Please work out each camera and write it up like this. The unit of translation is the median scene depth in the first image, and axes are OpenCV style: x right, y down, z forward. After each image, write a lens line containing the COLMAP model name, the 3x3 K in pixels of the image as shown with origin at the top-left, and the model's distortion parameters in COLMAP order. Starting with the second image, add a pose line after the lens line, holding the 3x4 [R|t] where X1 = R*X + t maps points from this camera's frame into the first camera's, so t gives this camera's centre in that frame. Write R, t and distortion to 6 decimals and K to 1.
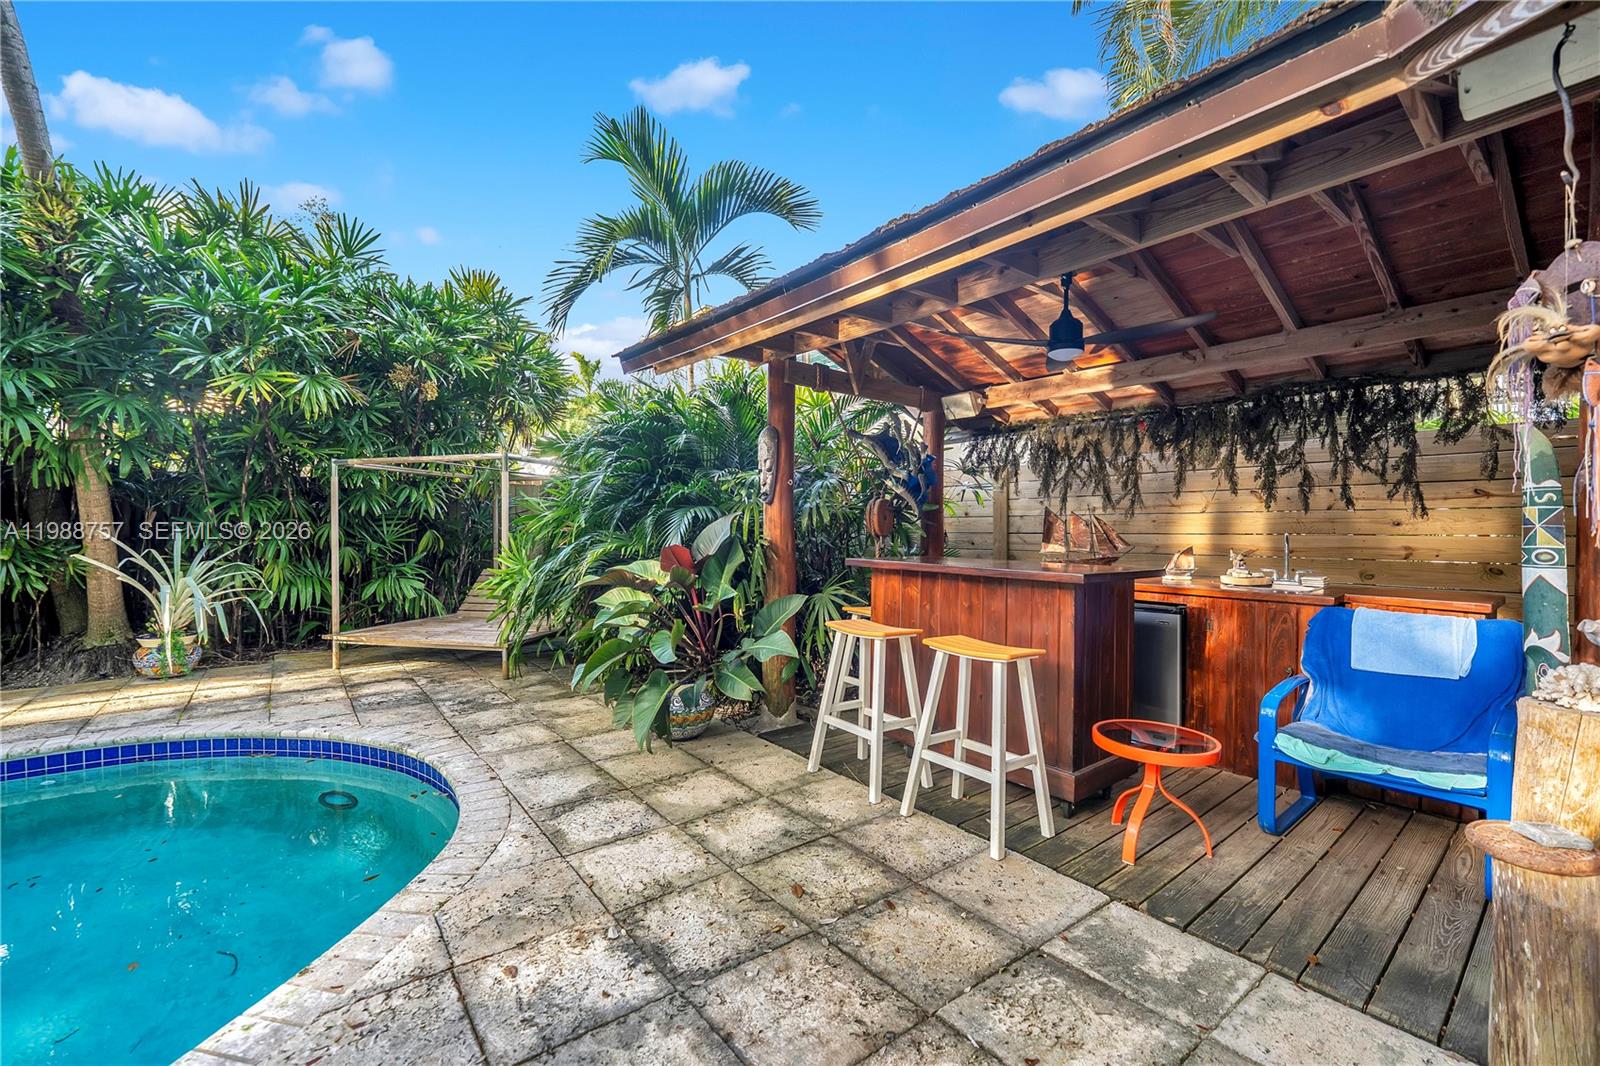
lens RADIAL K [[659.9, 0, 808.7], [0, 659.9, 534.3], [0, 0, 1]] dist [-0.021706, 0.000522]
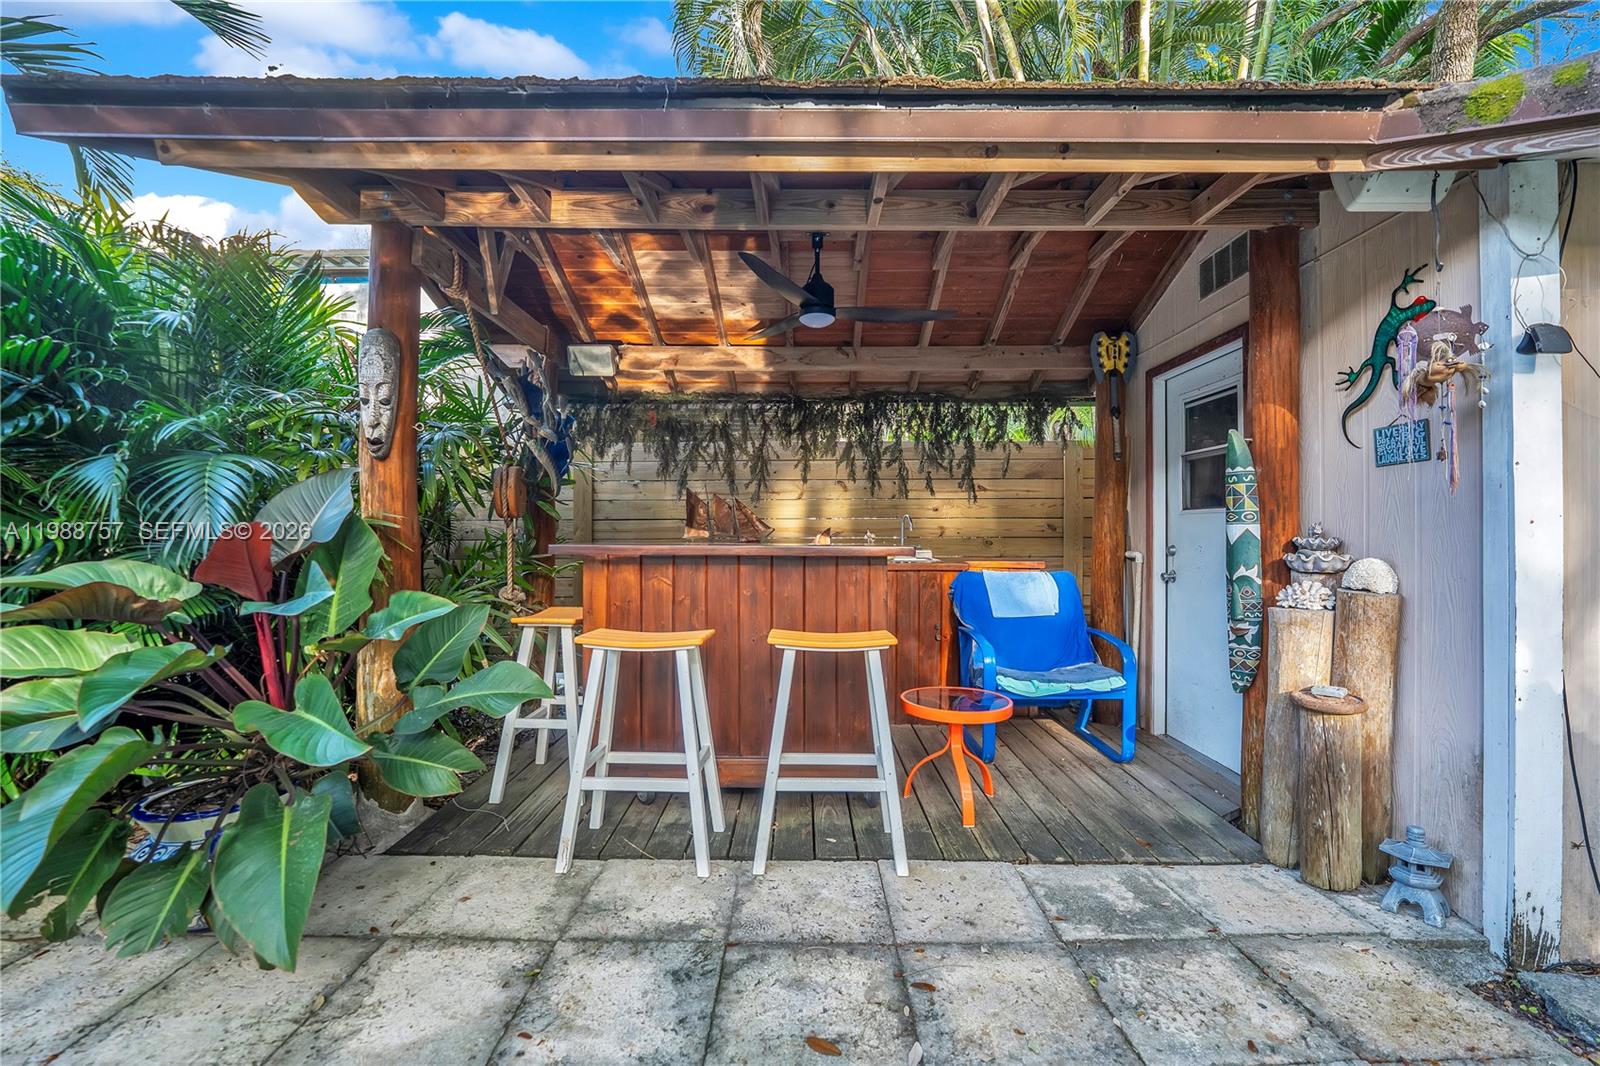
lens RADIAL K [[659.9, 0, 801.0], [0, 659.9, 528.6], [0, 0, 1]] dist [-0.021706, 0.000522]
pose [[0.623023, -0.002114, 0.782201, -0.392862], [0.010198, 0.999933, -0.005421, 0.032608], [-0.782137, 0.011354, 0.623003, 0.461645]]
